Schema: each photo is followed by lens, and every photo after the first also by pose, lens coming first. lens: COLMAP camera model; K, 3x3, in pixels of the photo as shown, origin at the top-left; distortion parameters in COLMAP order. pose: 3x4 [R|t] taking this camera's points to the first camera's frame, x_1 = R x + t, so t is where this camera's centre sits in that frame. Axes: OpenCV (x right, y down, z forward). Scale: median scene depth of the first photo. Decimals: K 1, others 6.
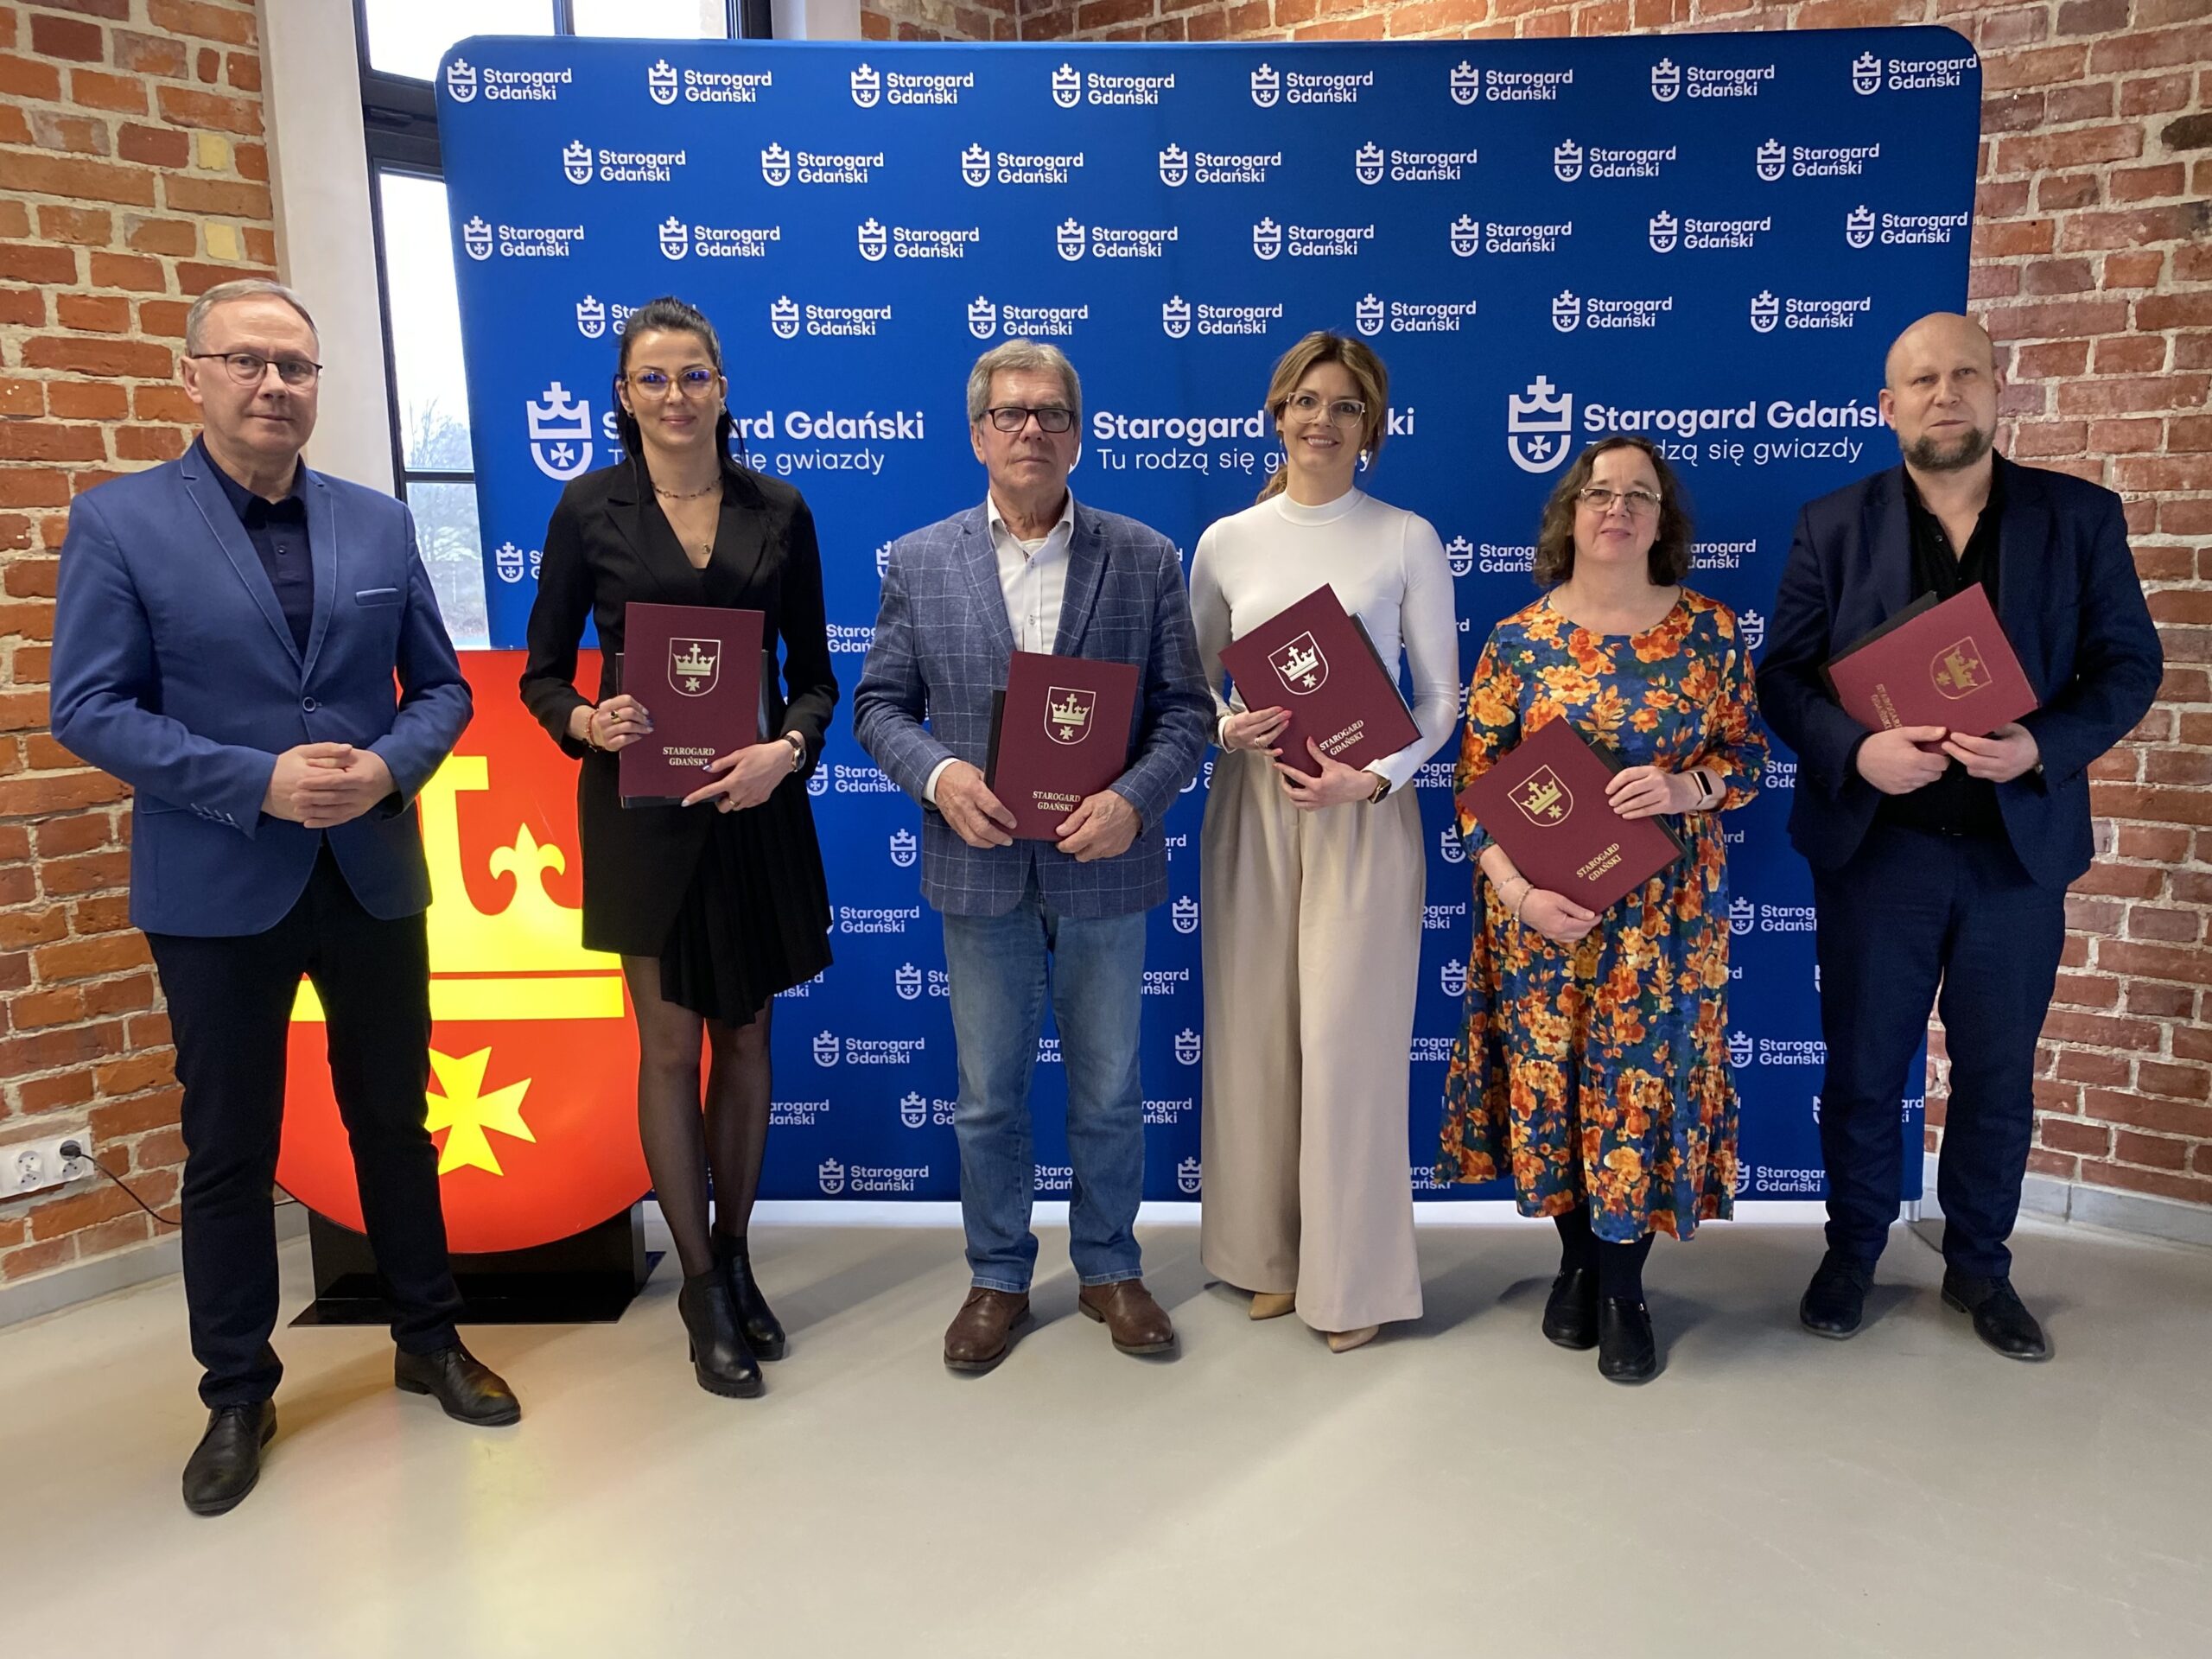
lens RADIAL K [[1827.6, 0, 1184.8], [0, 1827.6, 871.4], [0, 0, 1]] dist [0.000094, 0.001440]
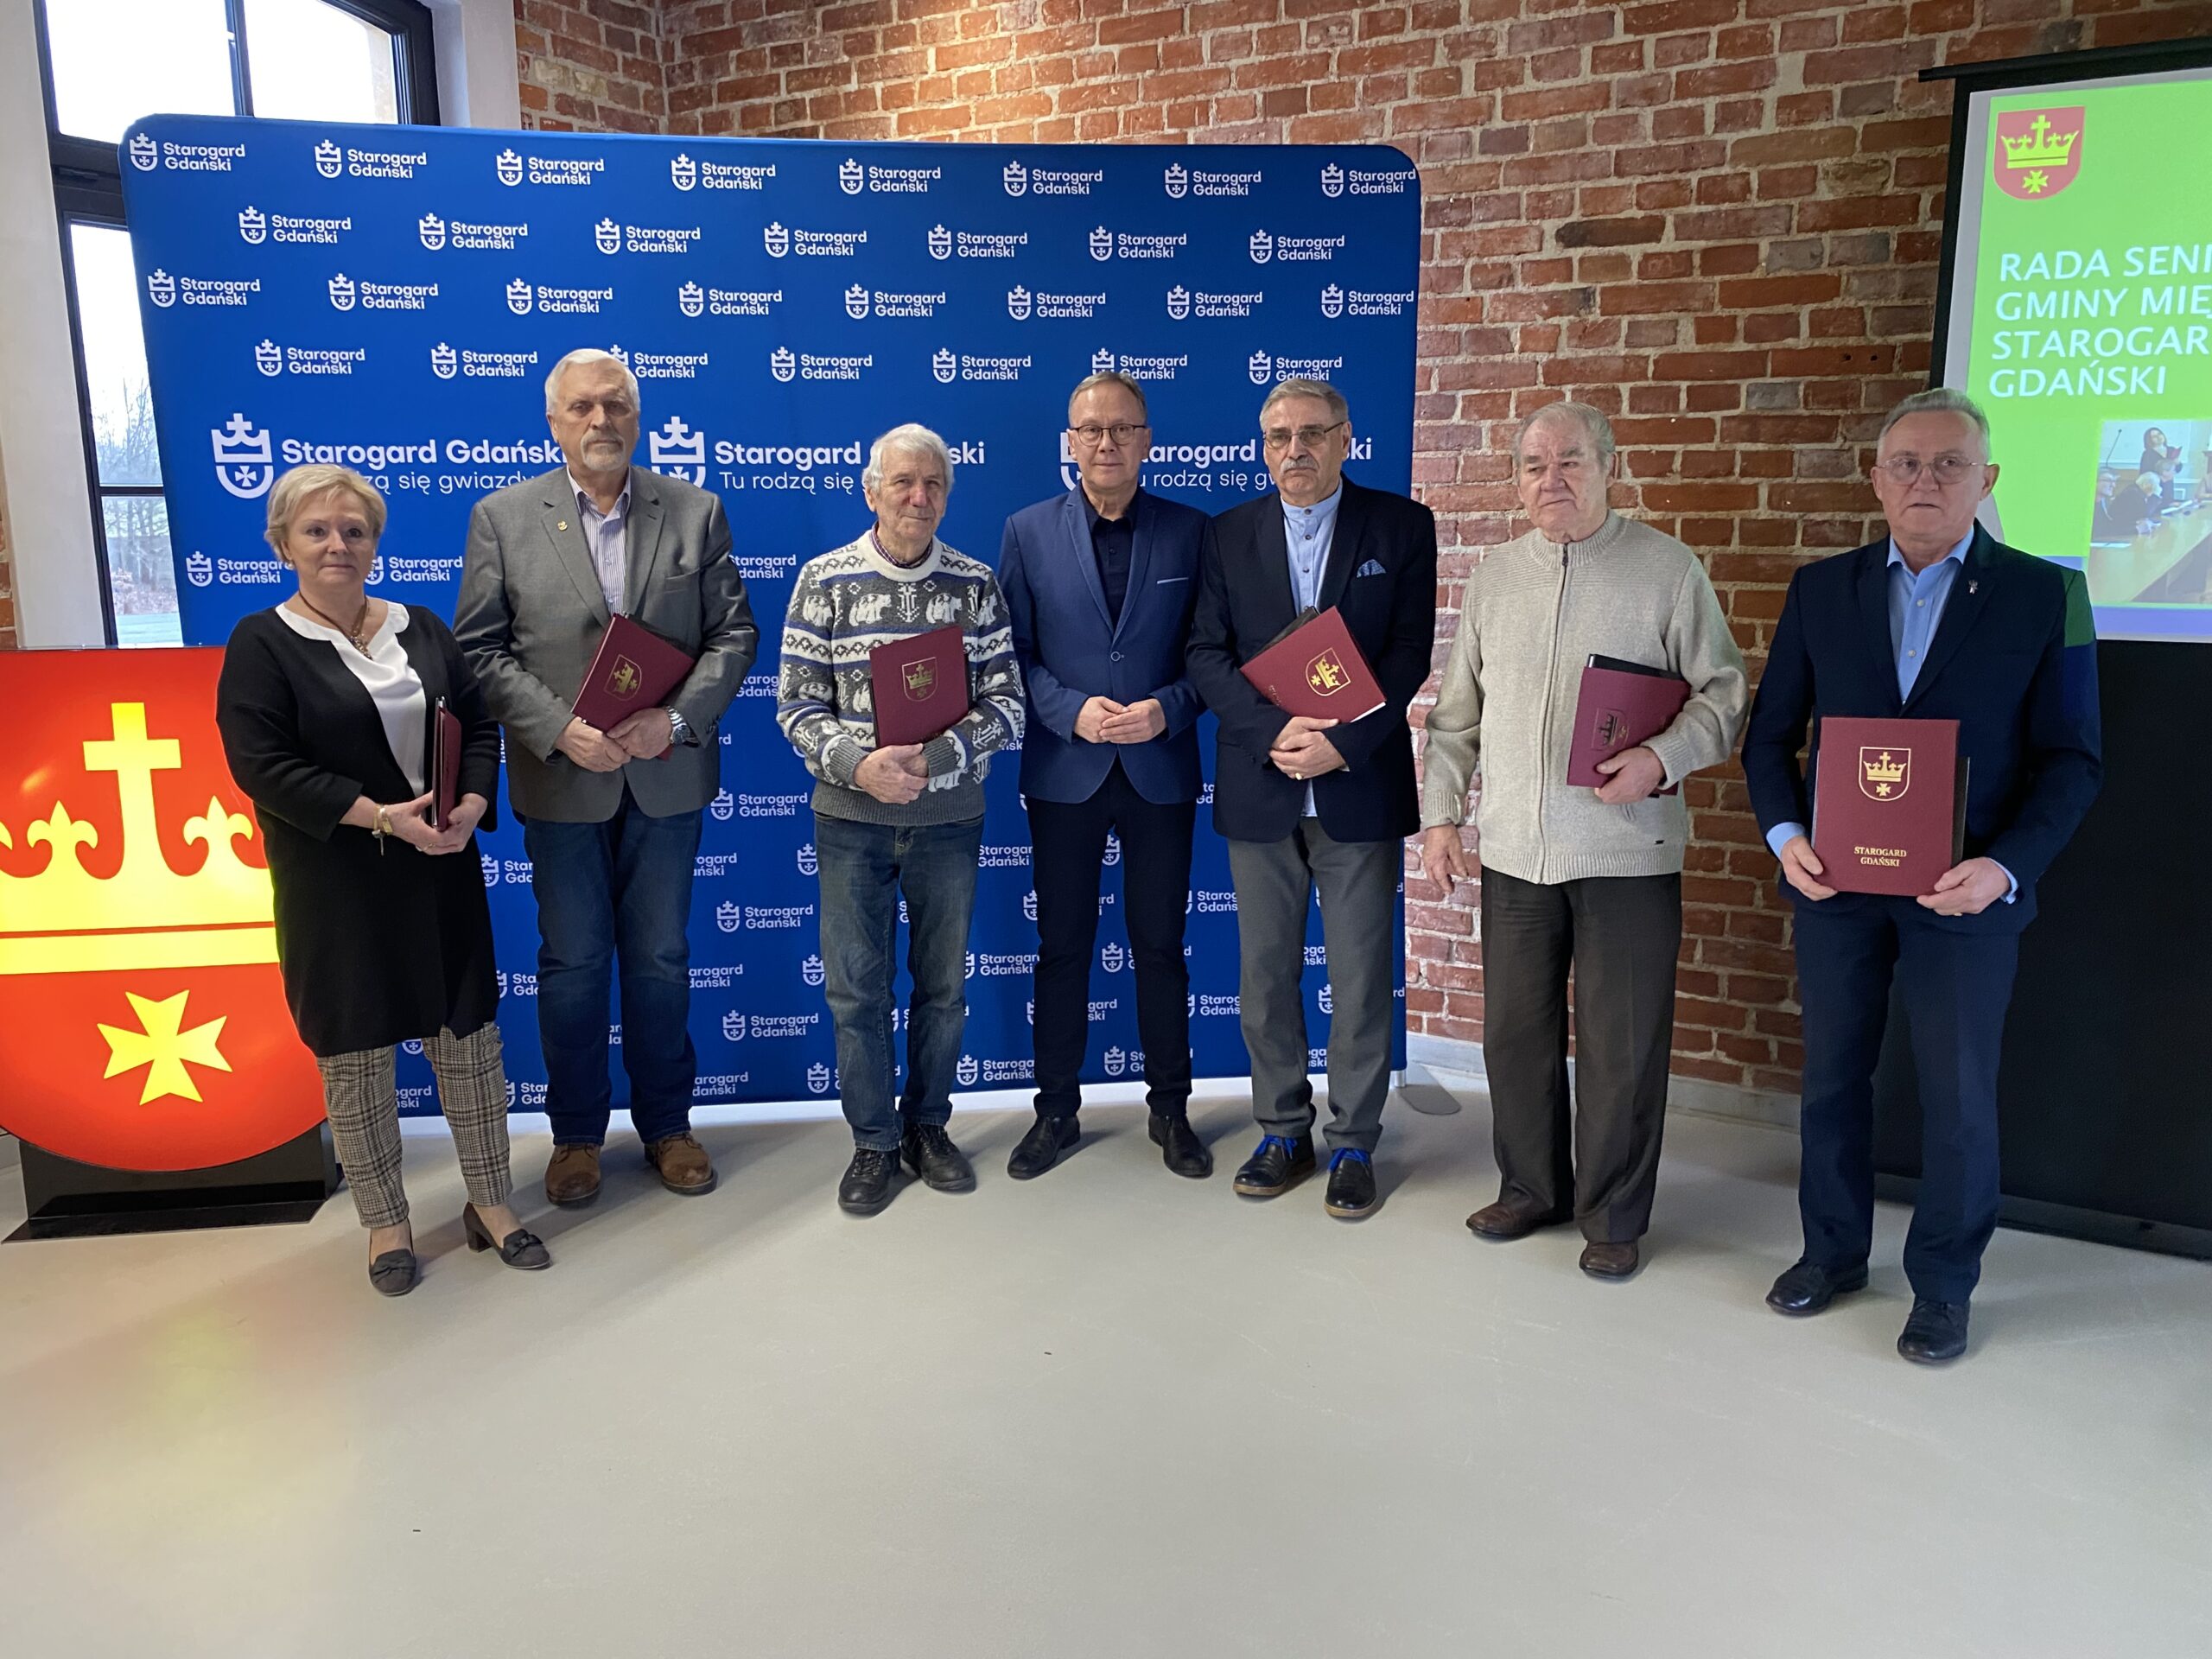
lens RADIAL K [[1662.6, 0, 1121.4], [0, 1662.6, 806.1], [0, 0, 1]] dist [-0.010049, 0.019326]
pose [[0.990636, -0.022248, 0.134702, 0.063243], [0.022977, 0.999729, -0.003860, -0.002744], [-0.134580, 0.006919, 0.990879, -0.115465]]
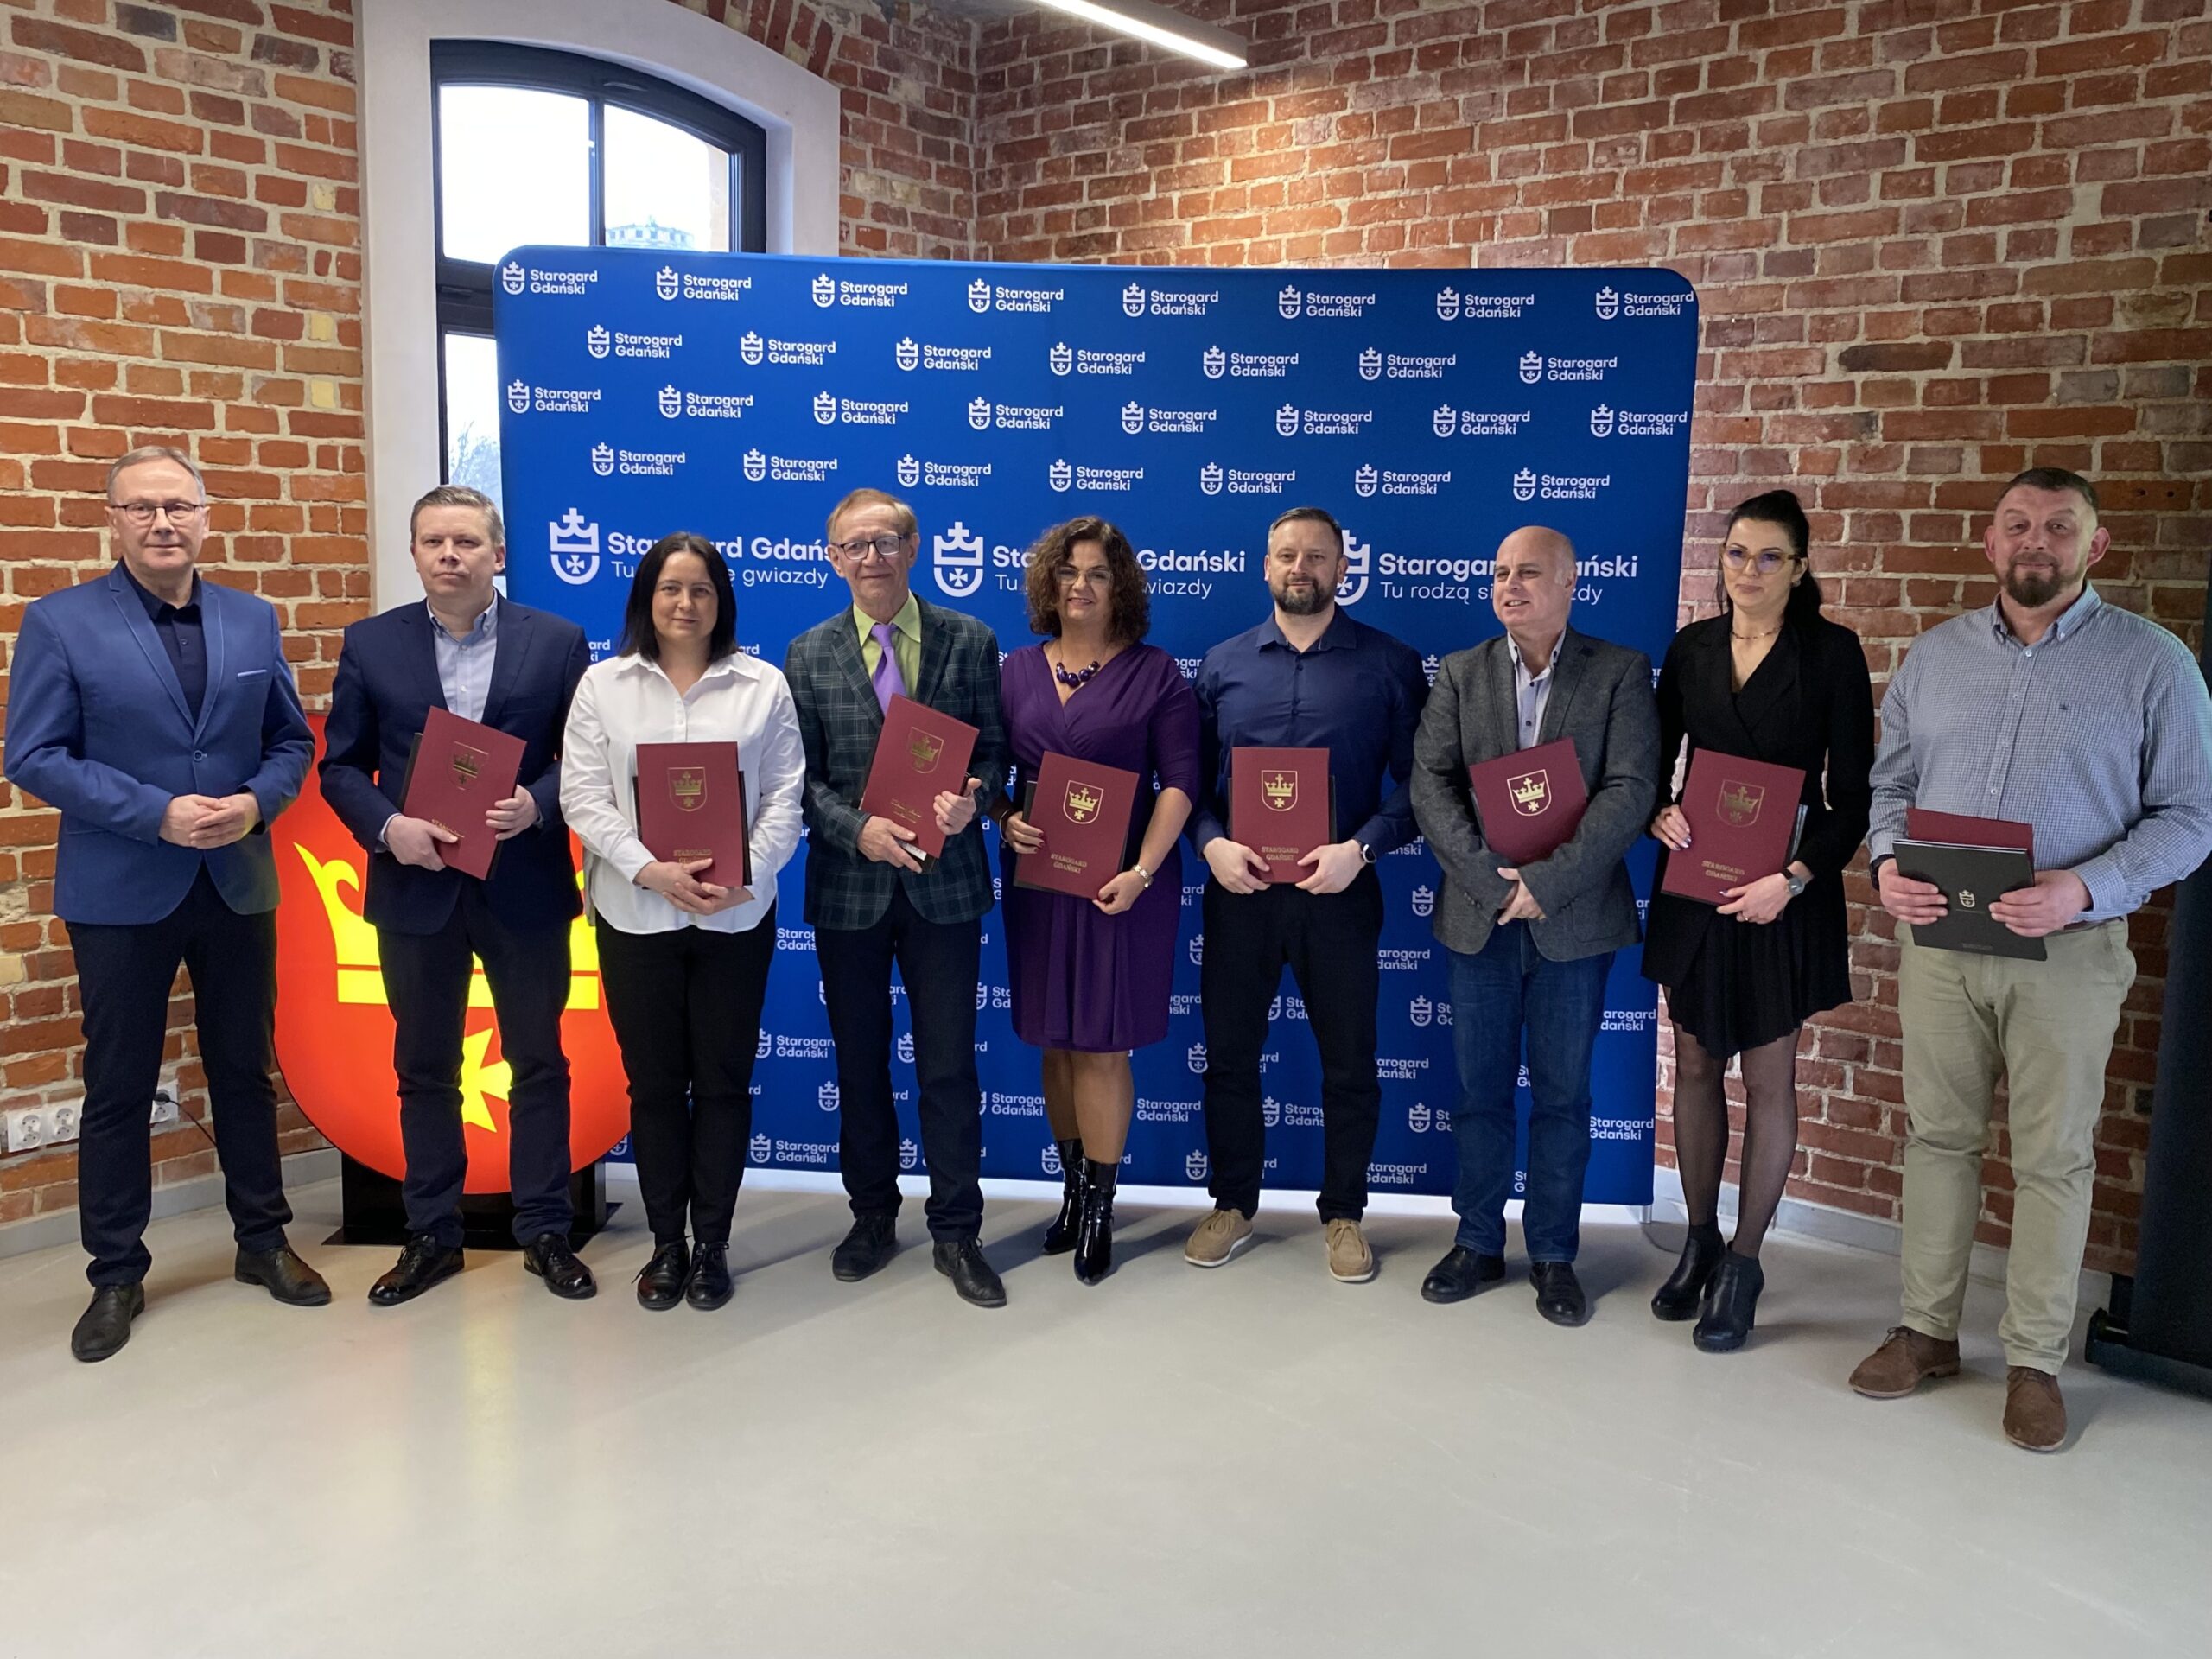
lens RADIAL K [[1846.0, 0, 1139.3], [0, 1846.0, 800.9], [0, 0, 1]] dist [0.007624, -0.005743]
pose [[0.998881, 0.036645, -0.029911, 0.098592], [-0.038305, 0.997642, -0.056953, -0.005546], [0.027754, 0.058035, 0.997929, -0.270053]]
